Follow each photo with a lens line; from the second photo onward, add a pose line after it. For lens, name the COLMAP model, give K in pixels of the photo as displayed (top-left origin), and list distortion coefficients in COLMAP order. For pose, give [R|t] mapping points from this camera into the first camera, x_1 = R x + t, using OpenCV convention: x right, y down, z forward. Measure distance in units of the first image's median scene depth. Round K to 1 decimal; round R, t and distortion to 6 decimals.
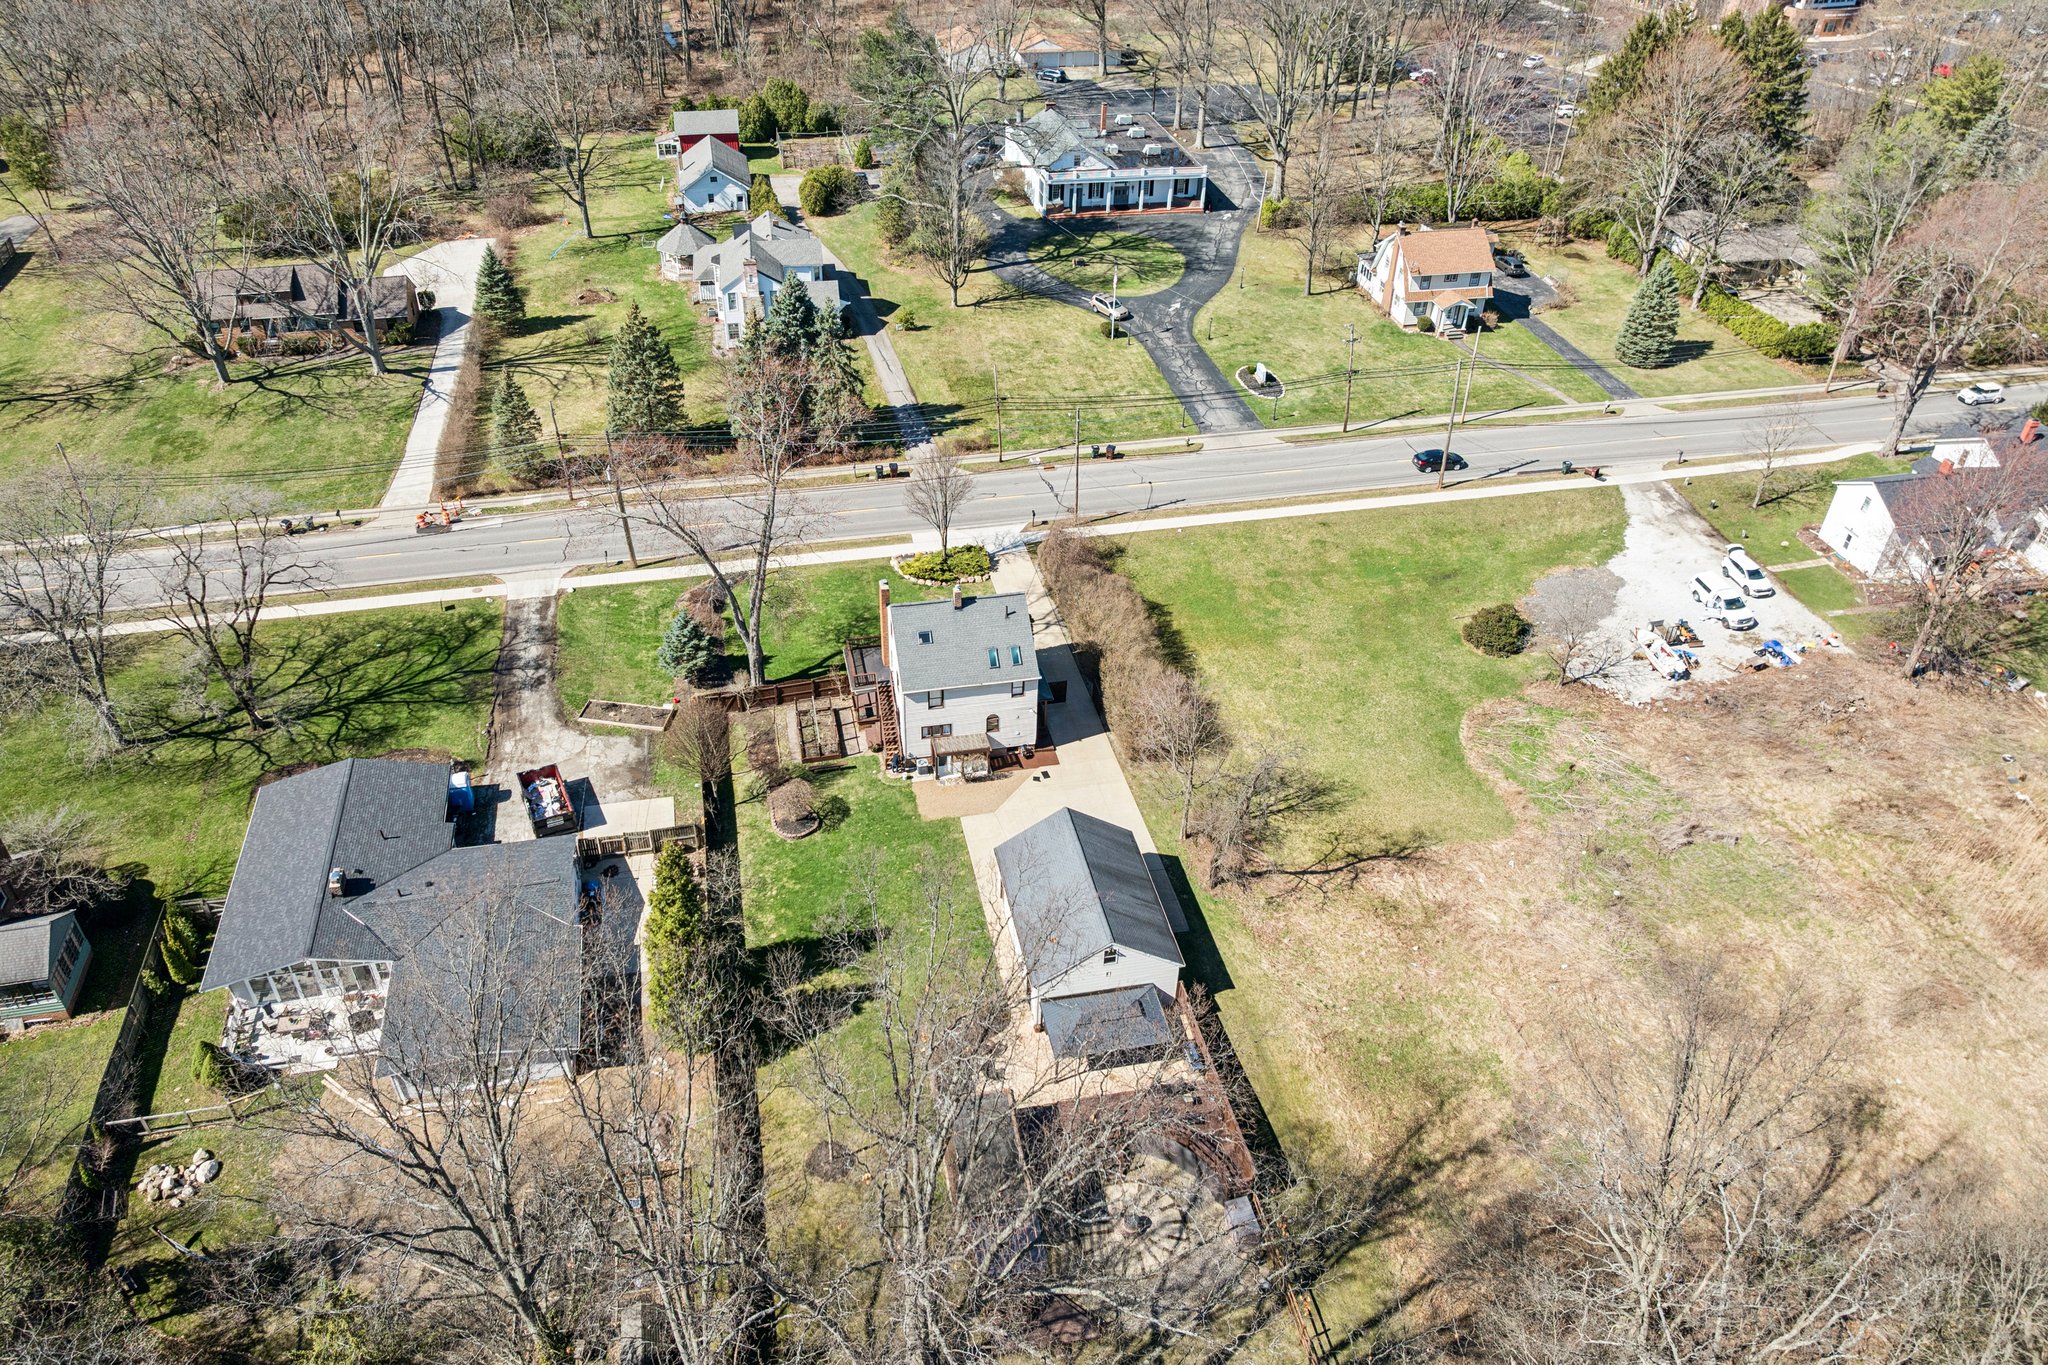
lens RADIAL K [[1440.5, 0, 1024.0], [0, 1440.5, 682.5], [0, 0, 1]] dist [-0.041493, 0.000131]
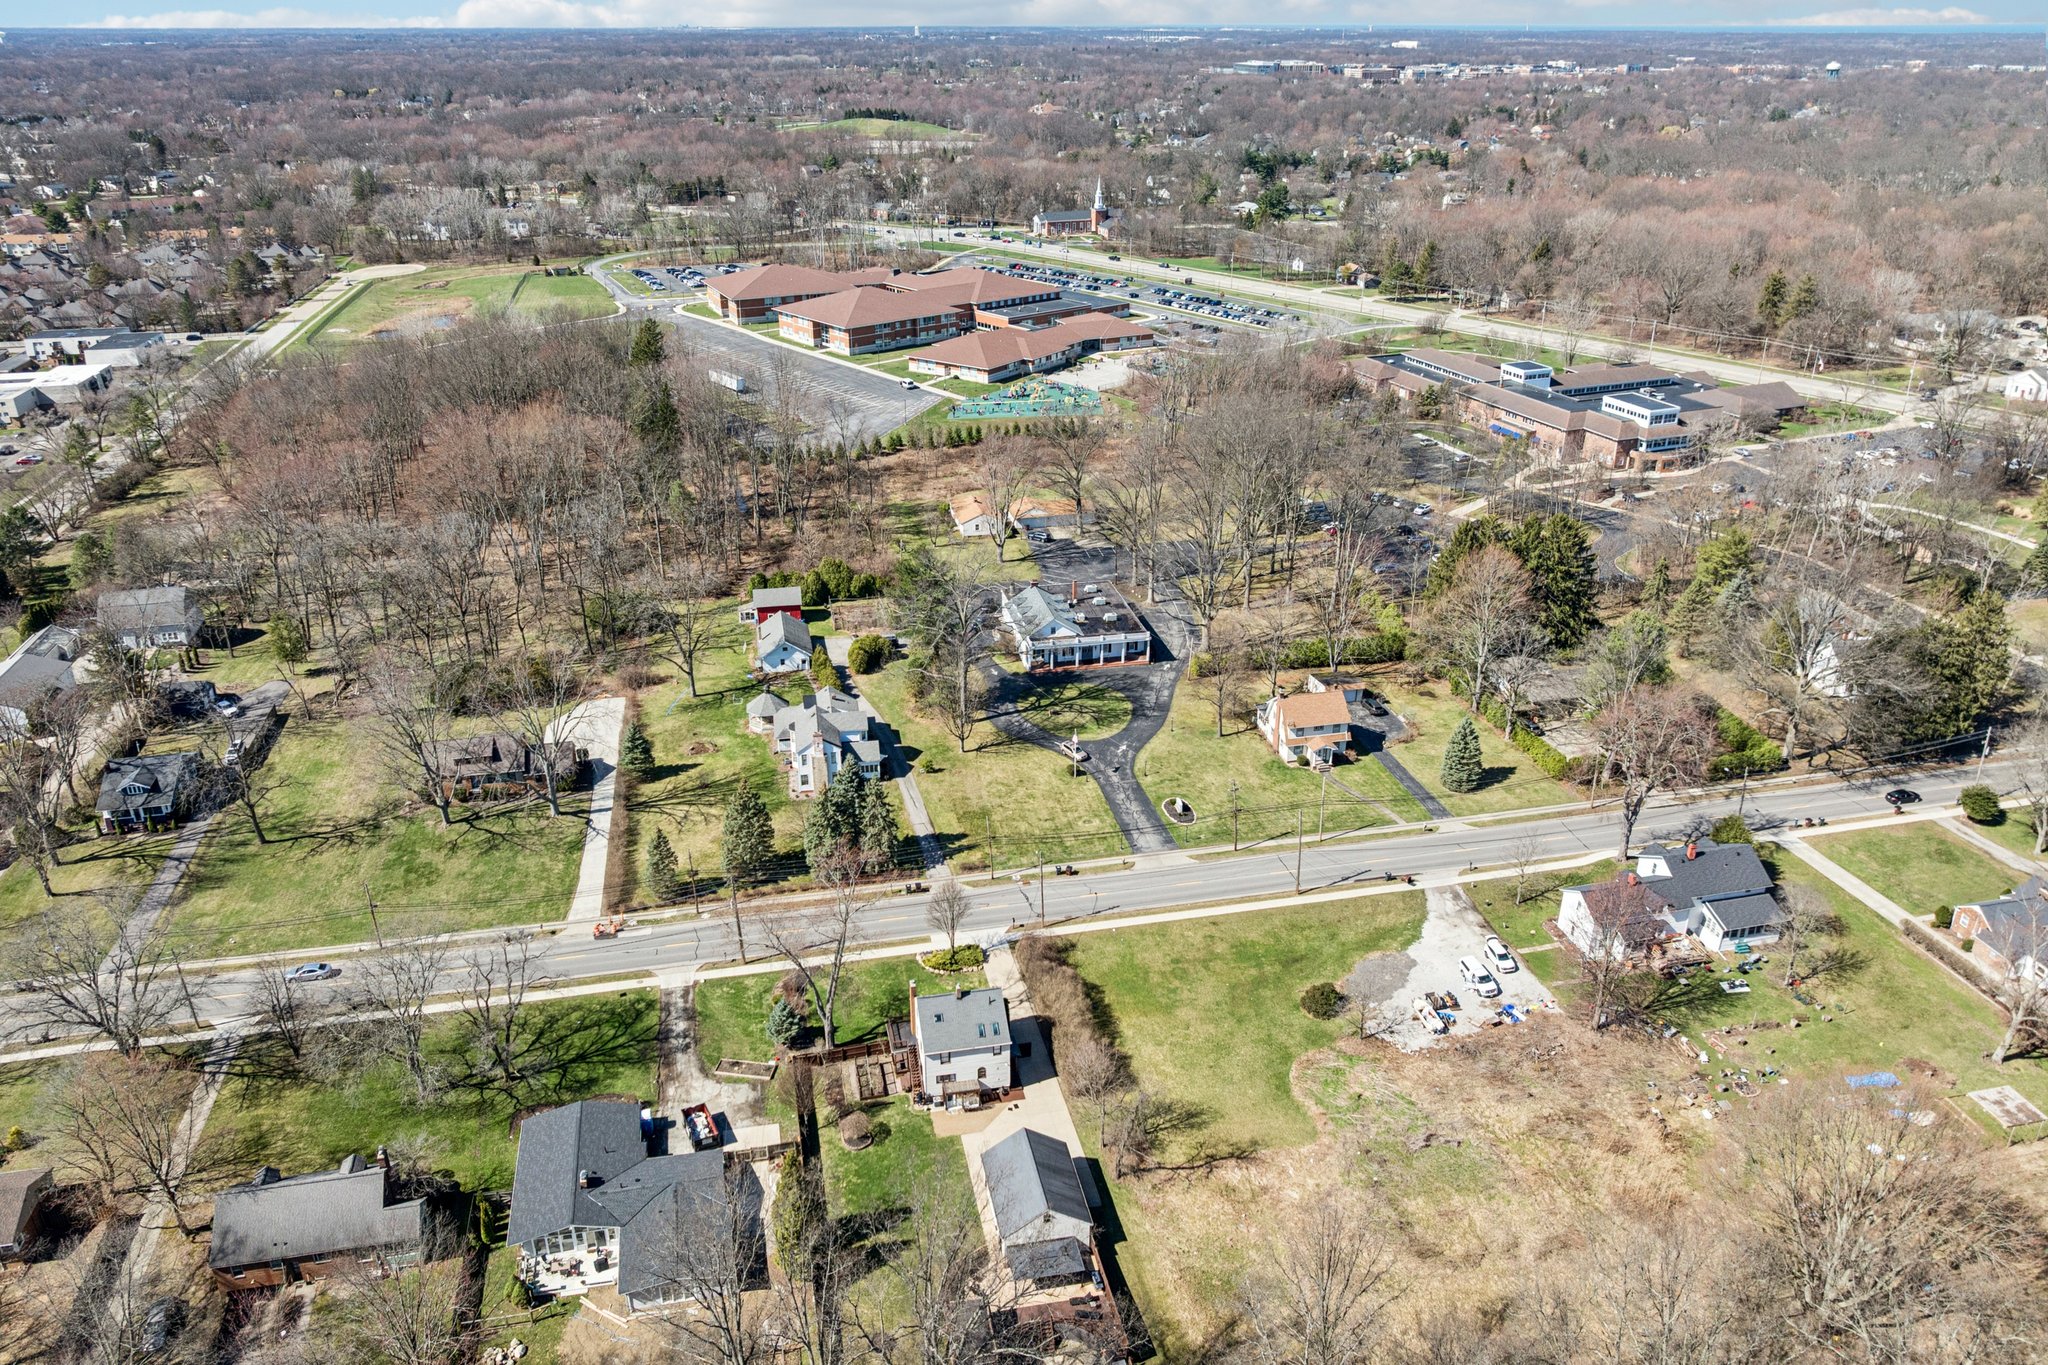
lens RADIAL K [[1461.9, 0, 1039.9], [0, 1461.9, 674.6], [0, 0, 1]] dist [-0.006805, -0.071807]
pose [[0.999899, -0.014017, -0.002472, 0.041976], [0.013165, 0.976816, -0.213673, -0.044350], [0.005409, 0.213619, 0.976902, -0.528605]]
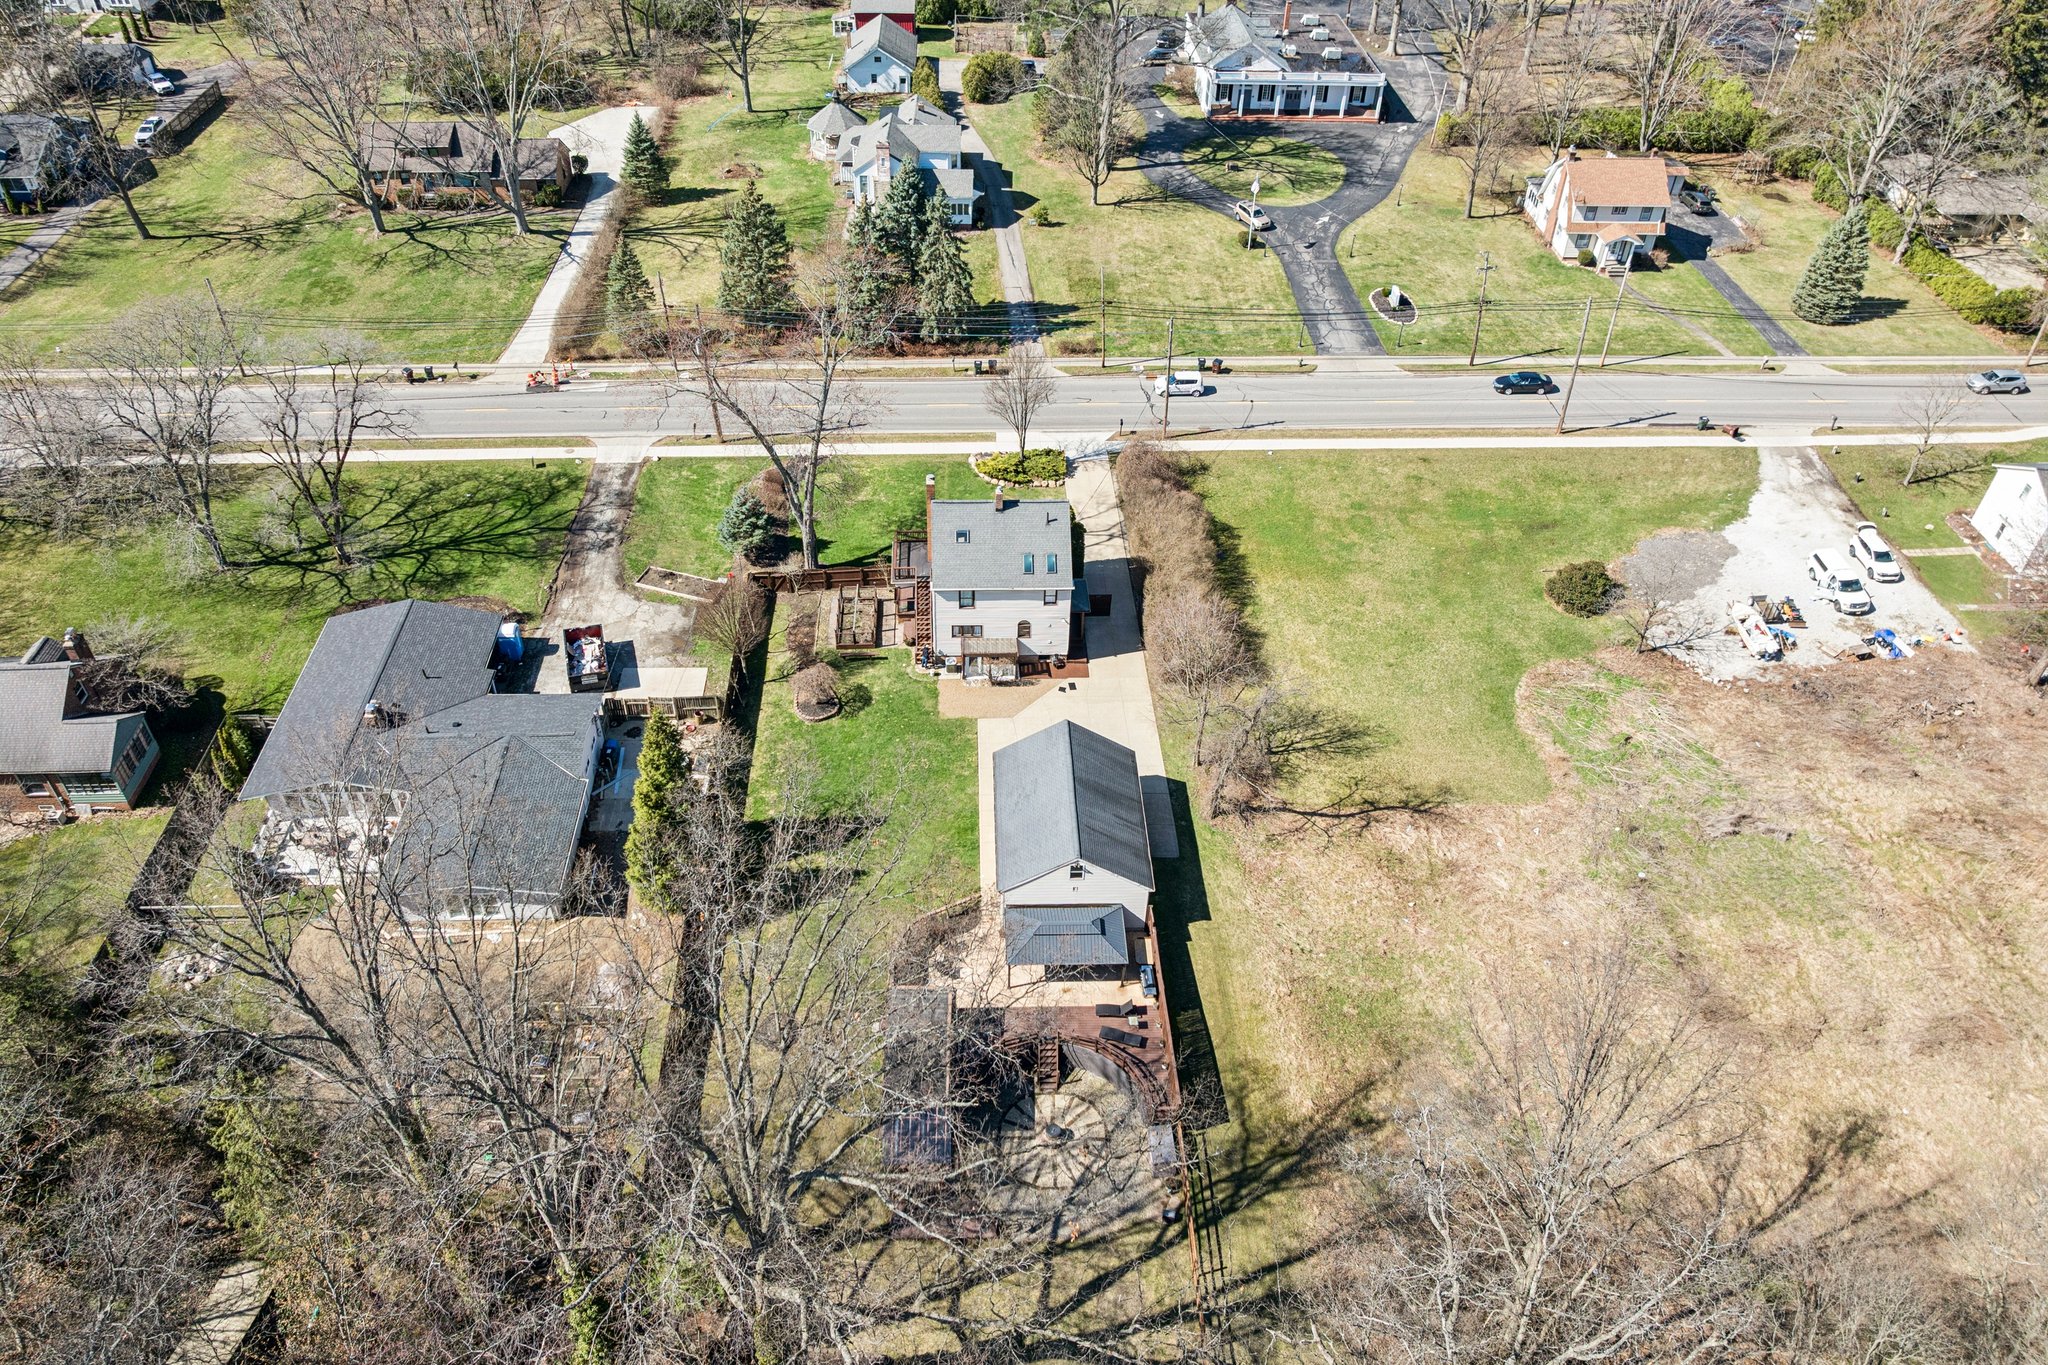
lens RADIAL K [[1440.5, 0, 1024.0], [0, 1440.5, 682.5], [0, 0, 1]] dist [-0.041493, 0.000131]
pose [[0.985561, 0.108610, -0.129899, 0.090692], [-0.099804, 0.992362, 0.072498, -0.005858], [0.136781, -0.058486, 0.988873, 0.009019]]
